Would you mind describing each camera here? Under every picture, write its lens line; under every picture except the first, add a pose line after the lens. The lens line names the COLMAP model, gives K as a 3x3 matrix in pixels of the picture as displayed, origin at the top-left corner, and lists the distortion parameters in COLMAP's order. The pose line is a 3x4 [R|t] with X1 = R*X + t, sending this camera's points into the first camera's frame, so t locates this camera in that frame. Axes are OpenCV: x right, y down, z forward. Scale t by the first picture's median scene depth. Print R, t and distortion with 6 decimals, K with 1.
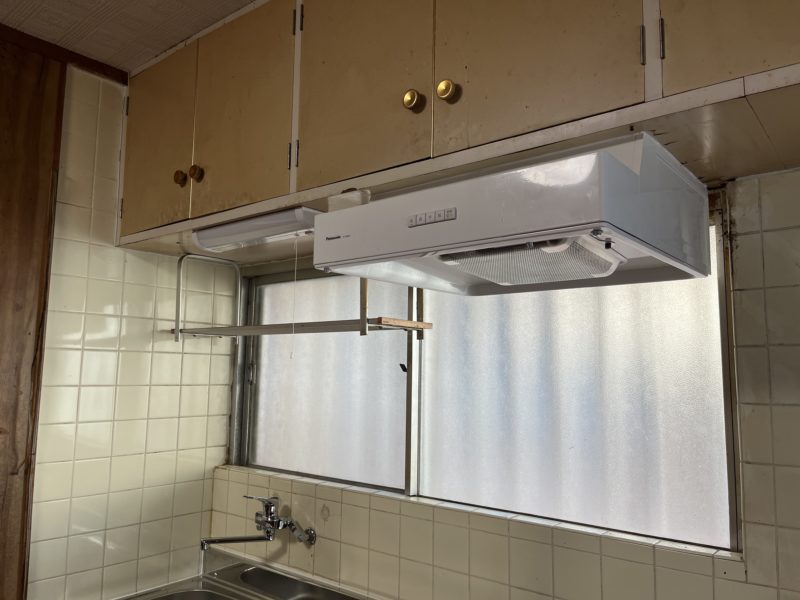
lens RADIAL K [[622.5, 0, 399.6], [0, 622.5, 297.7], [0, 0, 1]] dist [0.007276, 0.002509]
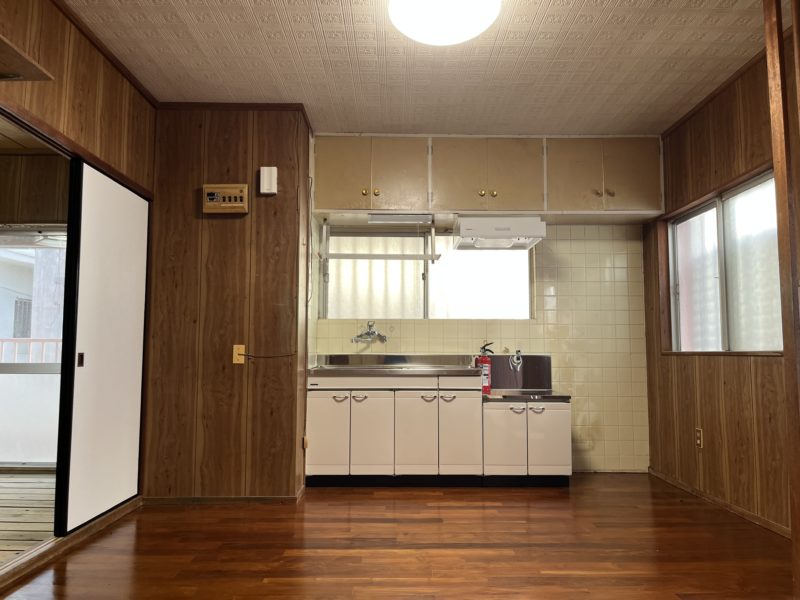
lens RADIAL K [[611.7, 0, 403.9], [0, 611.7, 302.9], [0, 0, 1]] dist [0.025842, 0.000467]
pose [[0.766154, 0.029187, 0.641994, -1.800278], [-0.067768, 0.997068, 0.035544, 0.152641], [-0.639074, -0.070739, 0.765885, -1.016758]]
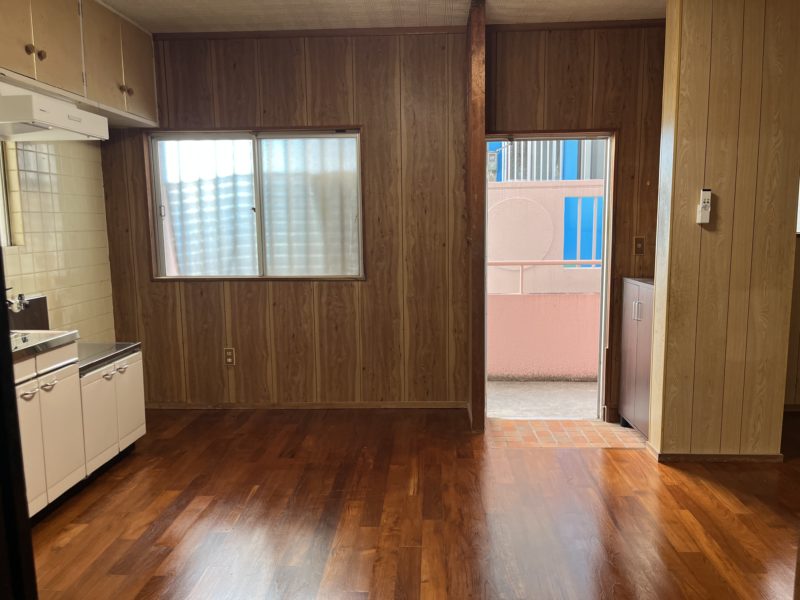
lens RADIAL K [[611.7, 0, 403.9], [0, 611.7, 302.9], [0, 0, 1]] dist [0.025842, 0.000467]
pose [[-0.596755, -0.124799, 0.792659, -1.831058], [-0.110272, 0.991214, 0.073041, 0.186870], [-0.794810, -0.043821, -0.605274, 0.948594]]
